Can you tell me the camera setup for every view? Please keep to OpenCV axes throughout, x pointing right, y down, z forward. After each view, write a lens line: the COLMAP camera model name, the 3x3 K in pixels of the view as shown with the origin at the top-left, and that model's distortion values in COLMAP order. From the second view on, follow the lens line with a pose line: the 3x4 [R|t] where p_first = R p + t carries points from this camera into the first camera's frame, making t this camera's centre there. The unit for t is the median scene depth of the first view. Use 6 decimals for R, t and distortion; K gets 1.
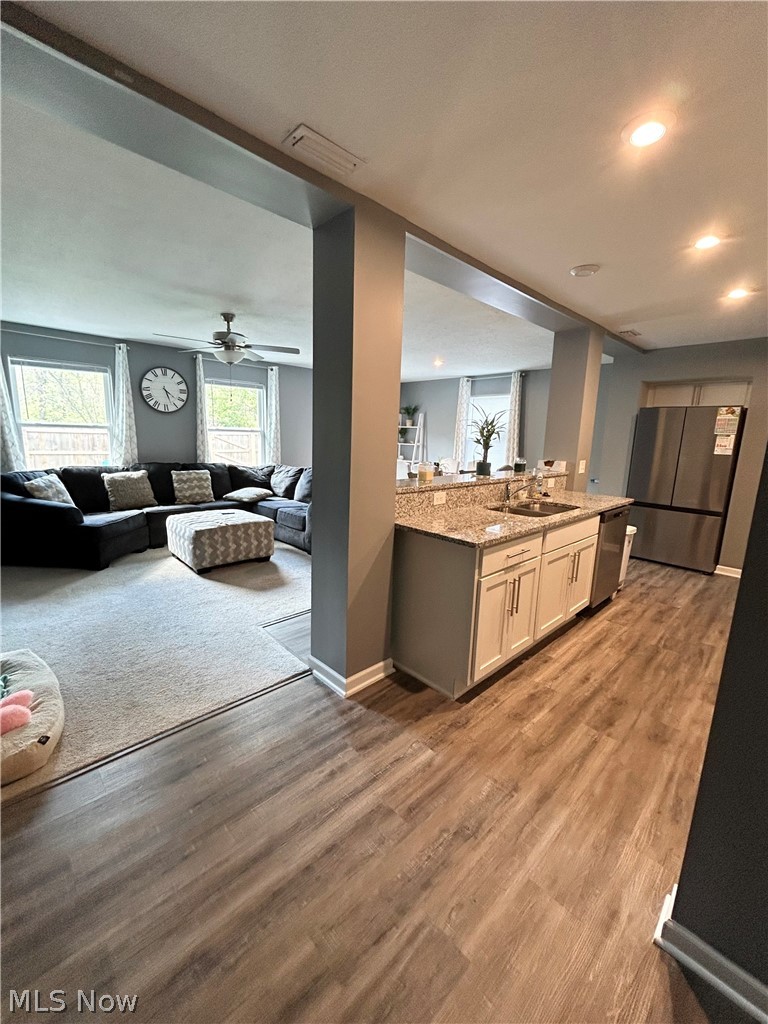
lens RADIAL K [[416.2, 0, 385.9], [0, 416.2, 508.5], [0, 0, 1]] dist [-0.002788, 0.001110]
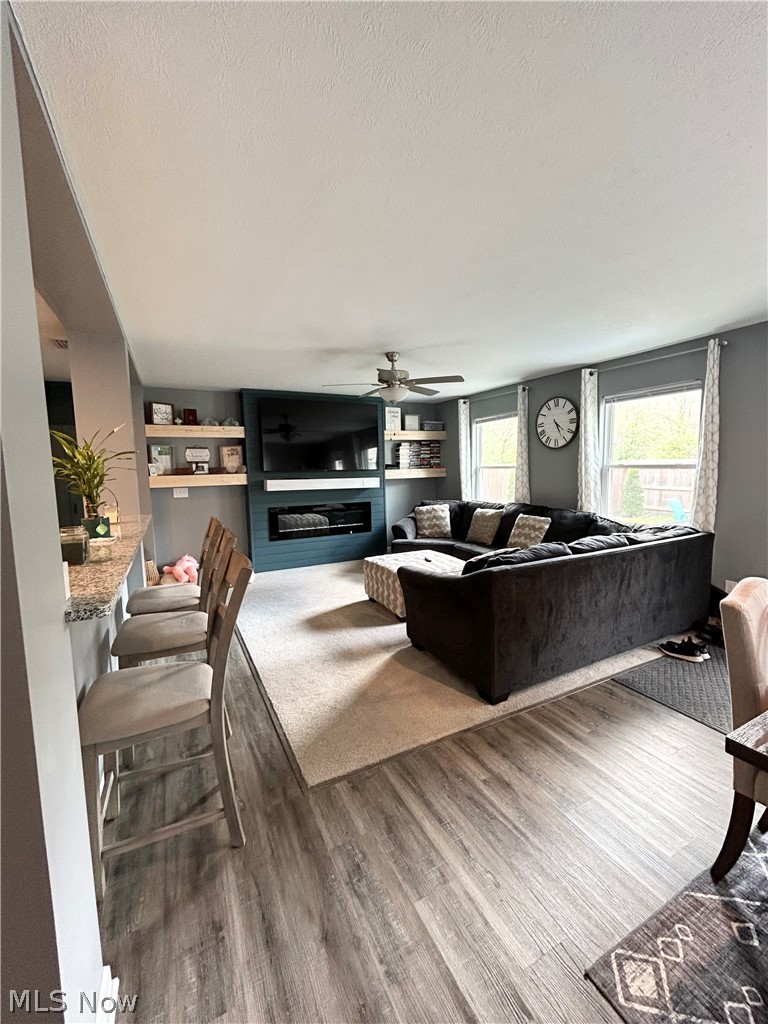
lens RADIAL K [[416.2, 0, 386.2], [0, 416.2, 507.4], [0, 0, 1]] dist [-0.002788, 0.001110]
pose [[-0.286706, 0.070222, -0.955441, 0.585358], [-0.160168, 0.979760, 0.120072, -0.224930], [0.944535, 0.187456, -0.269656, 1.315247]]
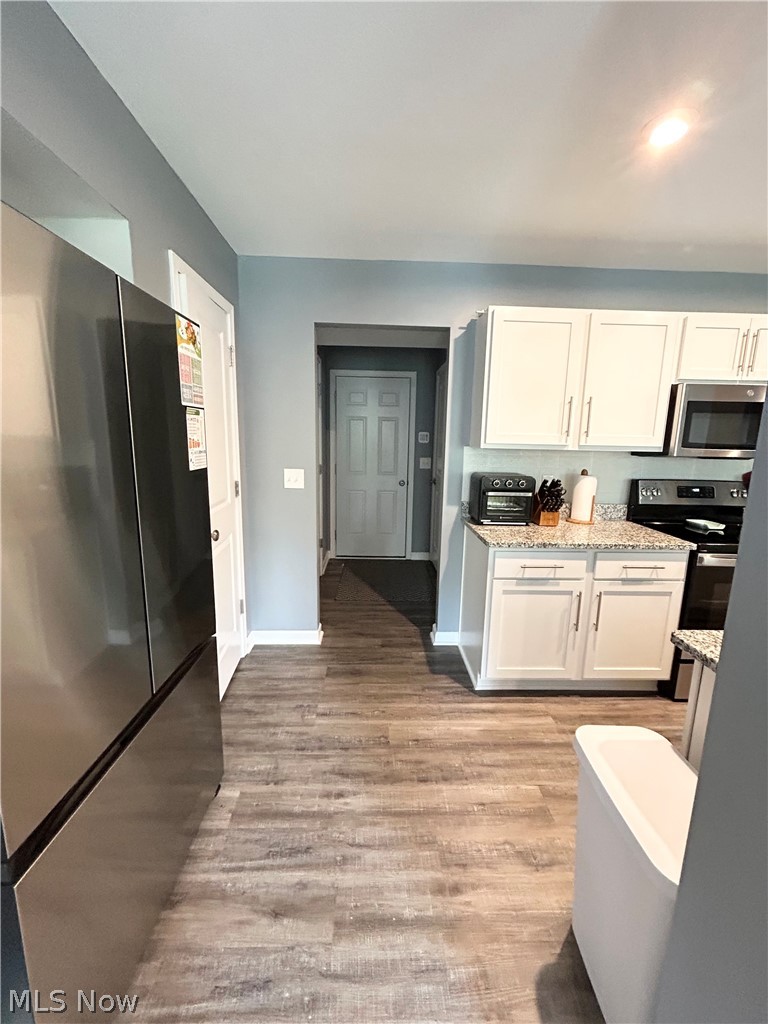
lens RADIAL K [[416.2, 0, 385.0], [0, 416.2, 508.7], [0, 0, 1]] dist [-0.002788, 0.001110]
pose [[-0.738861, -0.162358, 0.654007, 0.521233], [0.076543, 0.944038, 0.320832, -0.212225], [-0.669497, 0.287109, -0.685085, 1.232077]]
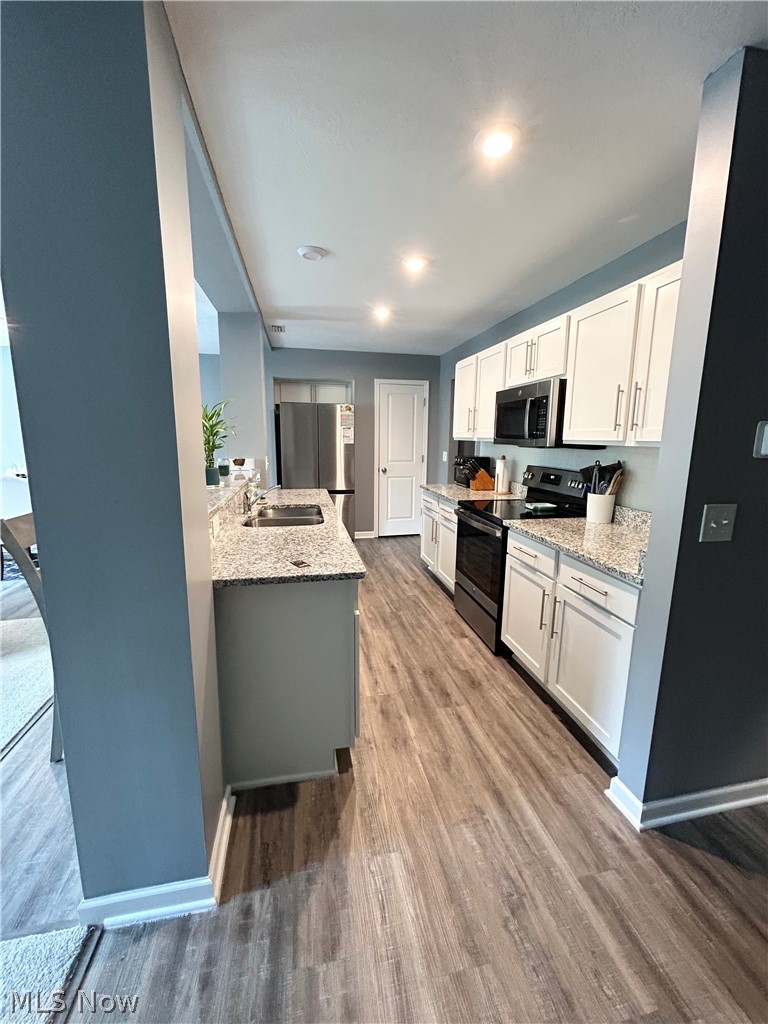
lens RADIAL K [[416.2, 0, 385.9], [0, 416.2, 508.2], [0, 0, 1]] dist [-0.002788, 0.001110]
pose [[0.536829, -0.172093, 0.825953, -0.196502], [0.158094, 0.982154, 0.101886, -0.054221], [-0.828747, 0.075883, 0.554456, 0.259015]]
